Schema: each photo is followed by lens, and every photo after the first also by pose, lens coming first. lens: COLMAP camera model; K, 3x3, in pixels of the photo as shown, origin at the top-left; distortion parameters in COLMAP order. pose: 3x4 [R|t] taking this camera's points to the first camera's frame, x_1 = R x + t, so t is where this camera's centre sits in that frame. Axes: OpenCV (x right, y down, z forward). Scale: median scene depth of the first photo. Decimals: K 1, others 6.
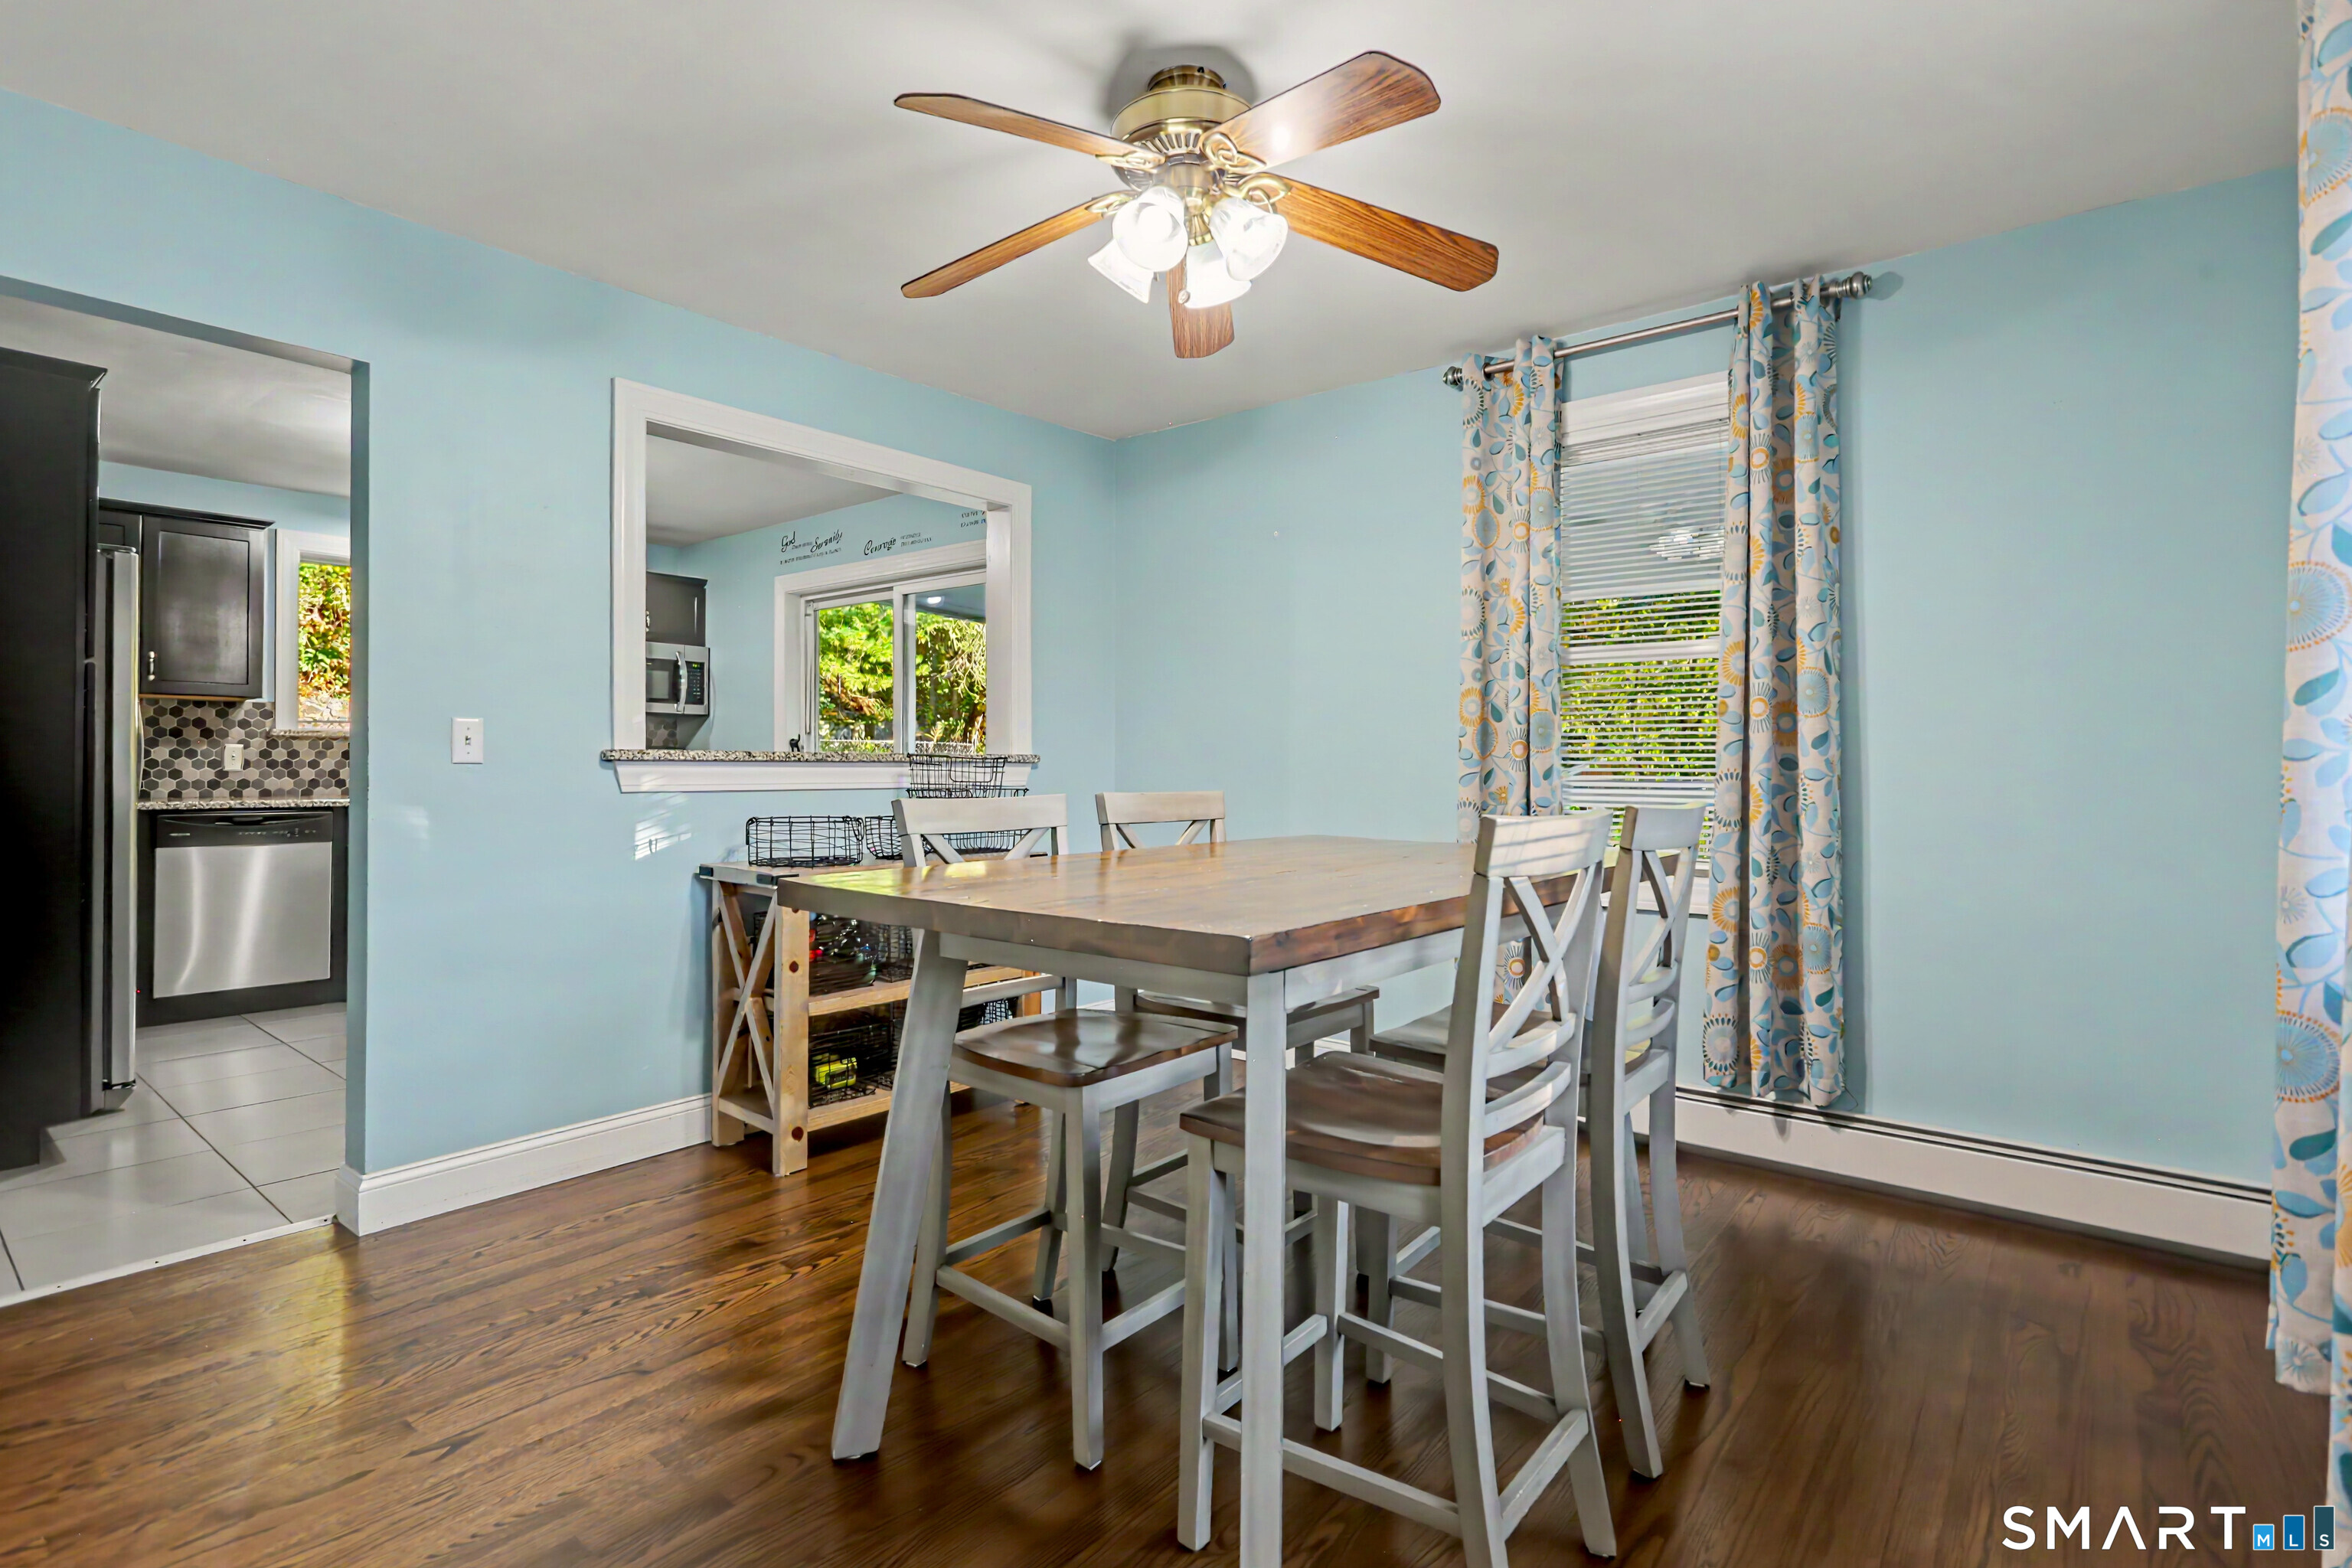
lens RADIAL K [[1129.6, 0, 1173.0], [0, 1129.6, 767.9], [0, 0, 1]] dist [-0.000922, -0.000138]
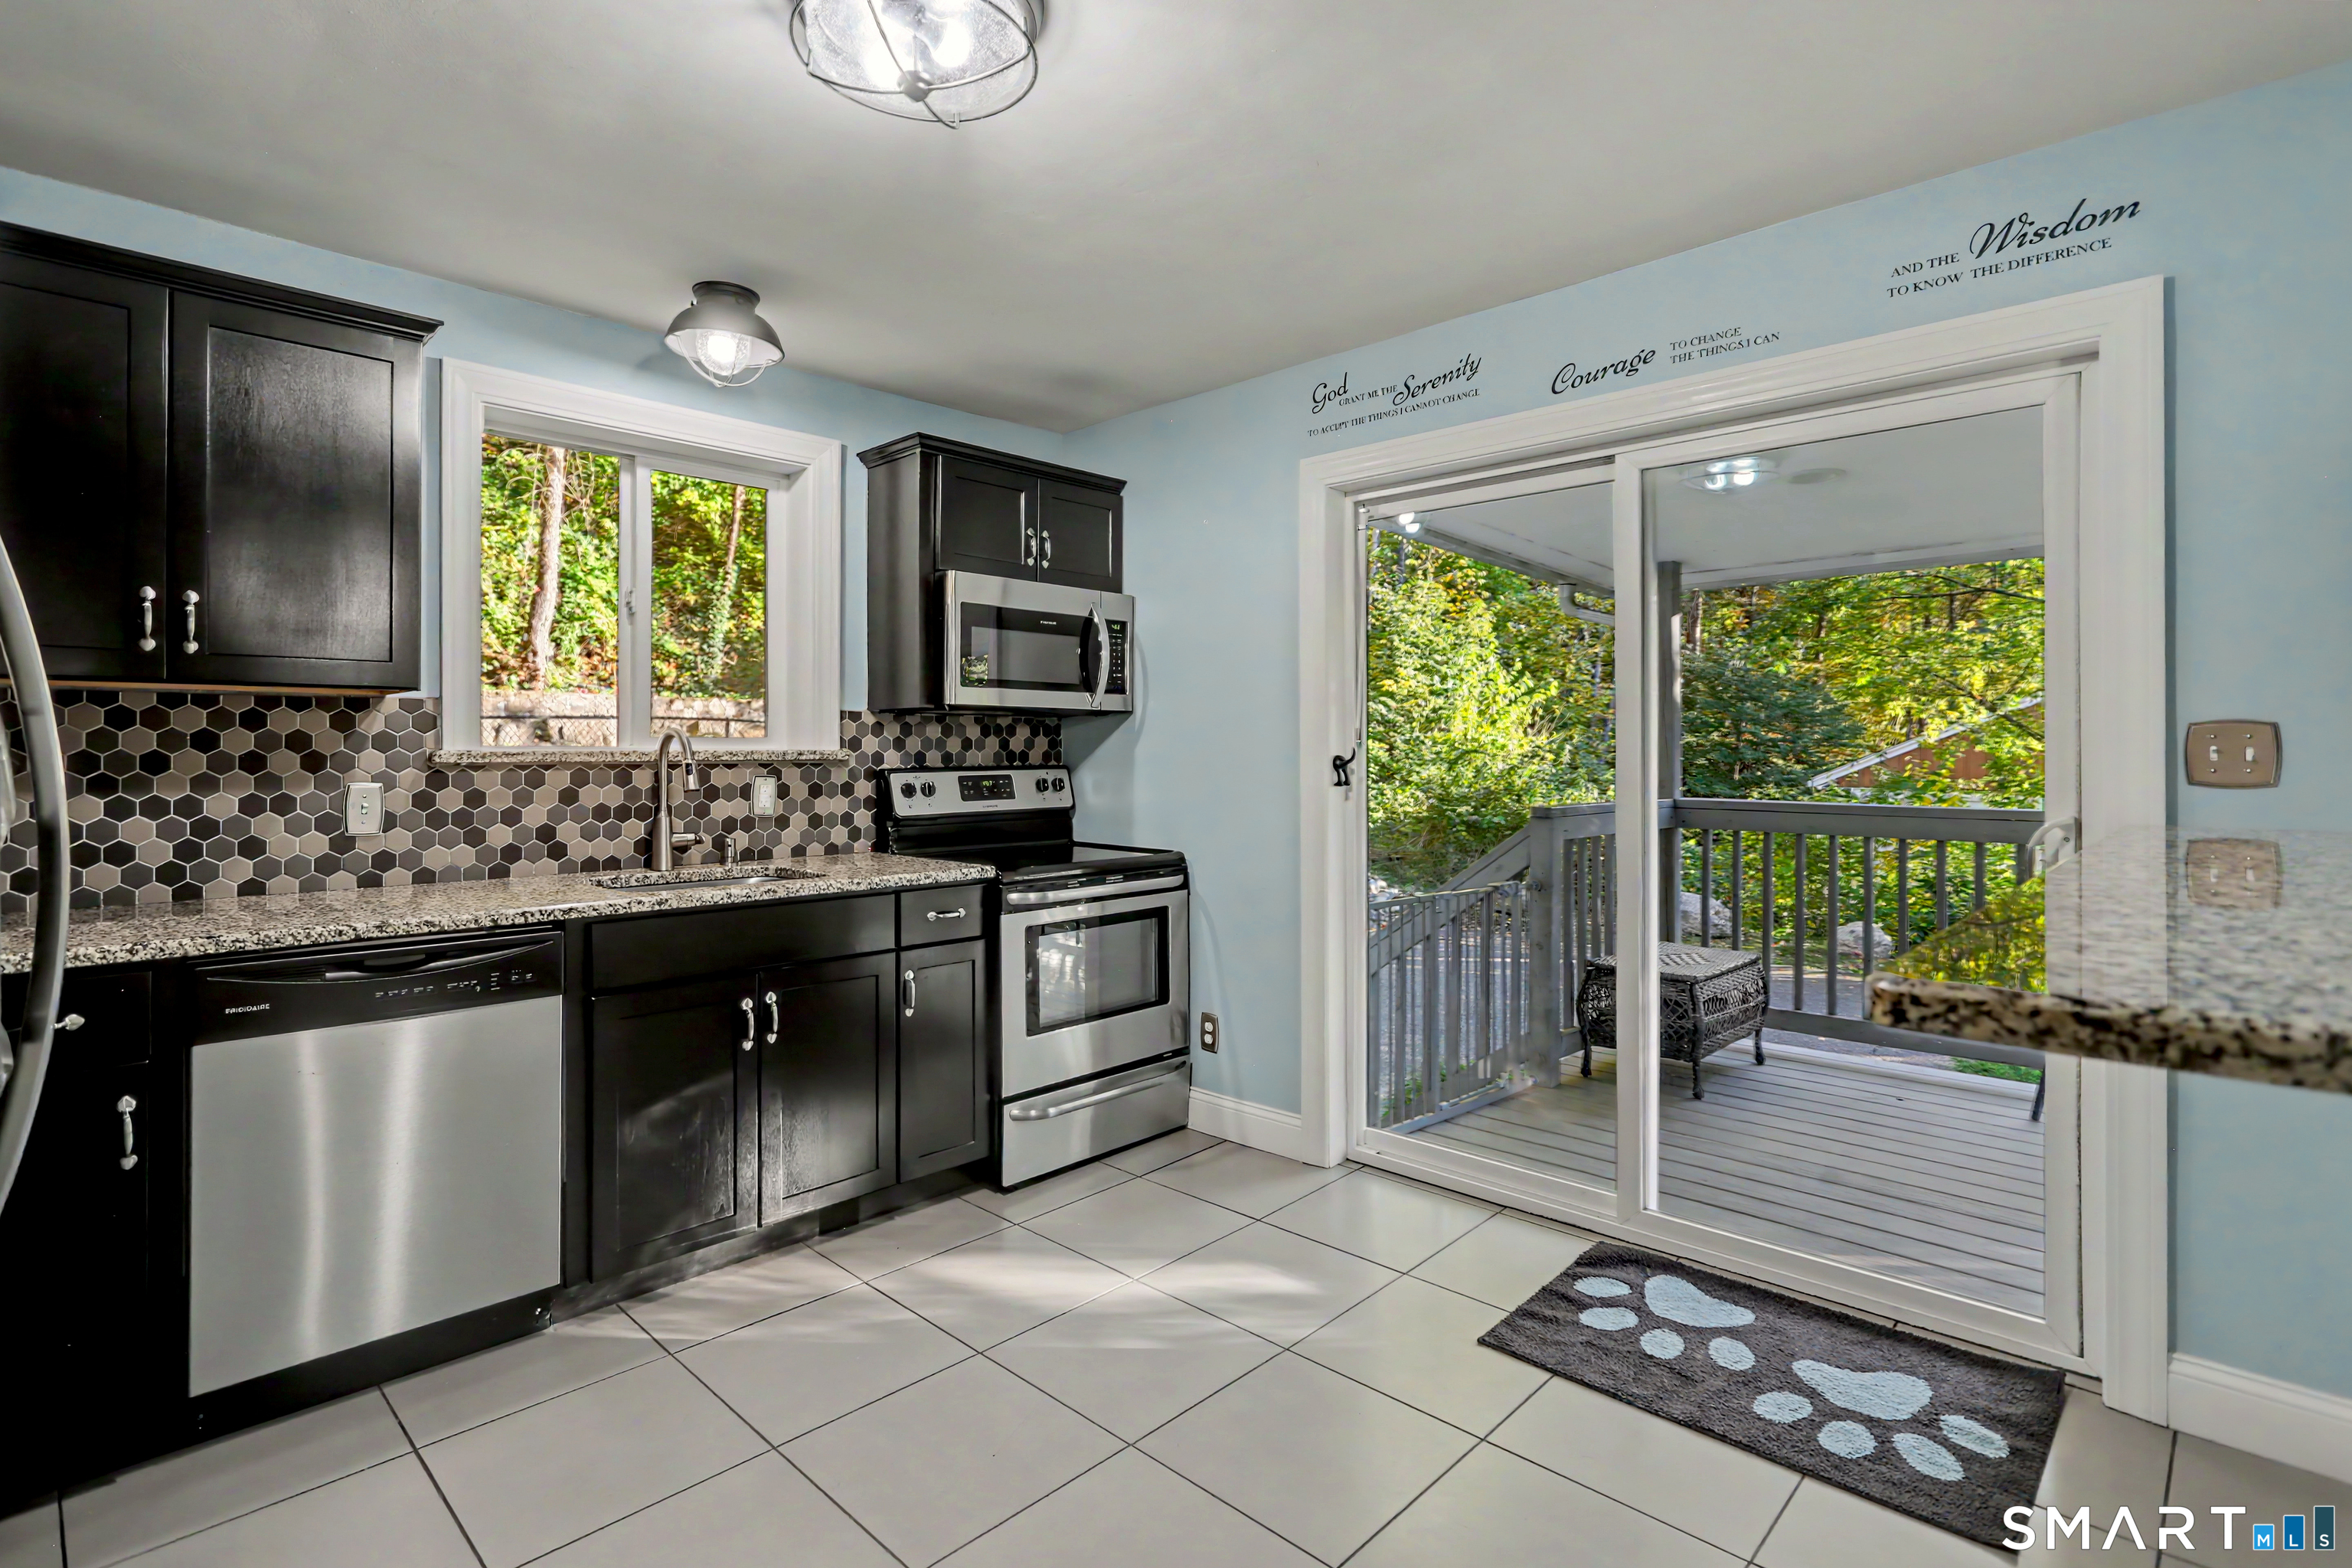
lens RADIAL K [[1137.1, 0, 1171.3], [0, 1137.1, 754.4], [0, 0, 1]] dist [0.001616, 0.000760]
pose [[0.997163, -0.004149, -0.075154, -0.435491], [0.004426, 0.999984, 0.003518, -0.033639], [0.075138, -0.003841, 0.997166, 0.521136]]
